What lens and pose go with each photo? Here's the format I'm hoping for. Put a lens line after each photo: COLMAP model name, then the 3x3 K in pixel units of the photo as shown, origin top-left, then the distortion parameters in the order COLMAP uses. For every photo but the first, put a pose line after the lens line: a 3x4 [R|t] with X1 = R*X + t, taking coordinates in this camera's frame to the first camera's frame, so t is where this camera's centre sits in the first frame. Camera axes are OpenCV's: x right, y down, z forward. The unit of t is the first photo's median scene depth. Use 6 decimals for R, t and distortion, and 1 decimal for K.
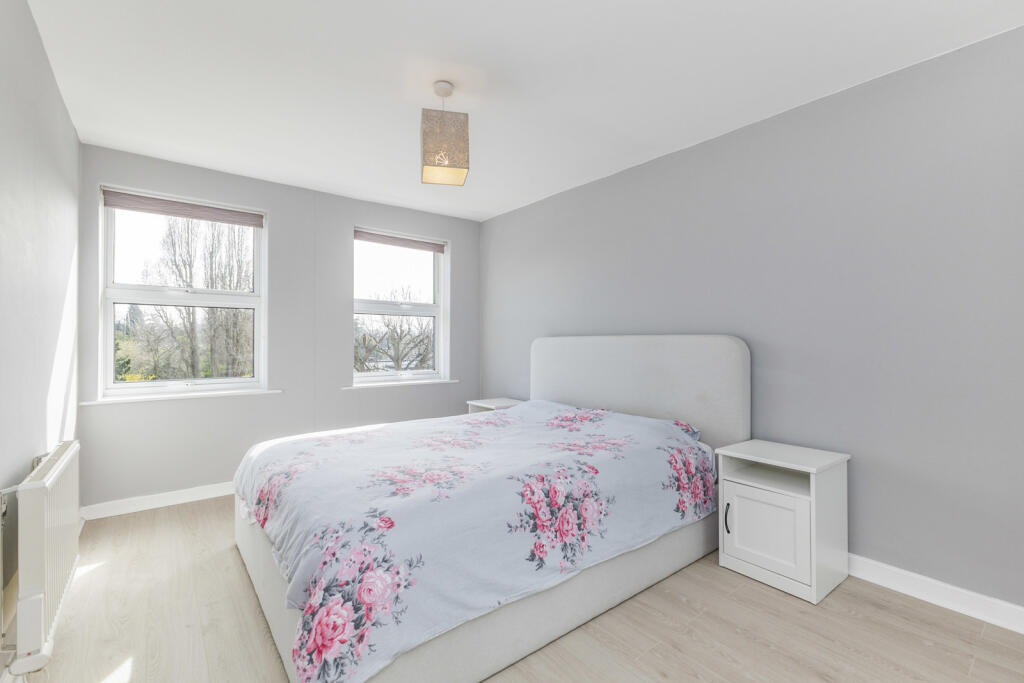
lens RADIAL K [[439.6, 0, 518.0], [0, 439.6, 341.8], [0, 0, 1]] dist [0.012109, 0.000042]
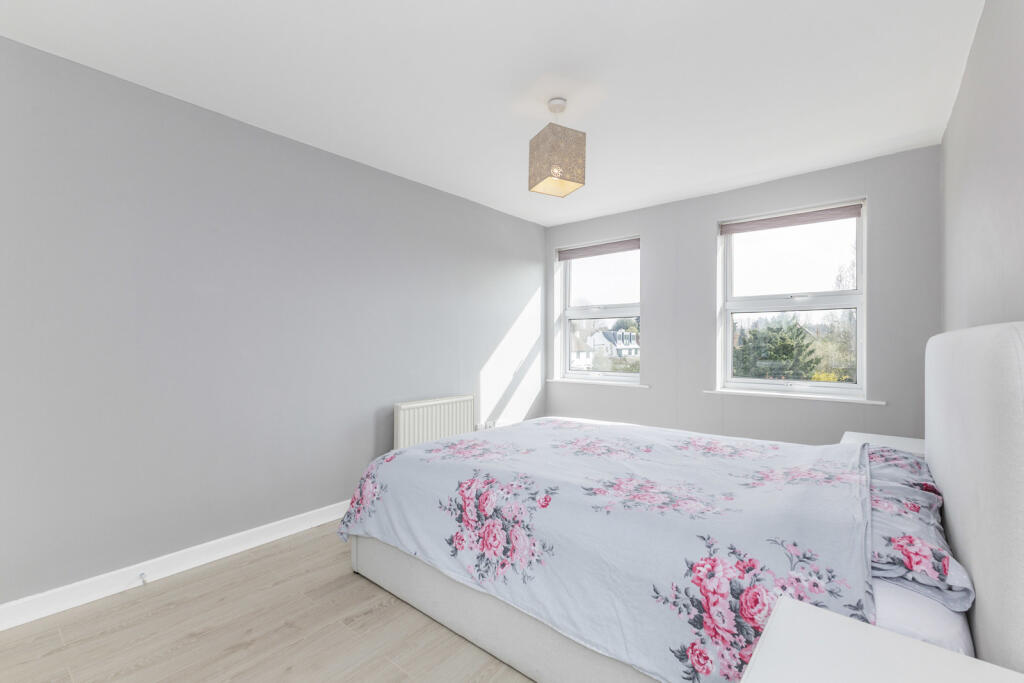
lens RADIAL K [[439.6, 0, 518.0], [0, 439.6, 341.8], [0, 0, 1]] dist [0.012109, 0.000042]
pose [[0.223127, -0.005043, -0.974776, 1.000200], [0.001751, 0.999987, -0.004772, -0.000941], [0.974788, -0.000642, 0.223133, 0.809465]]
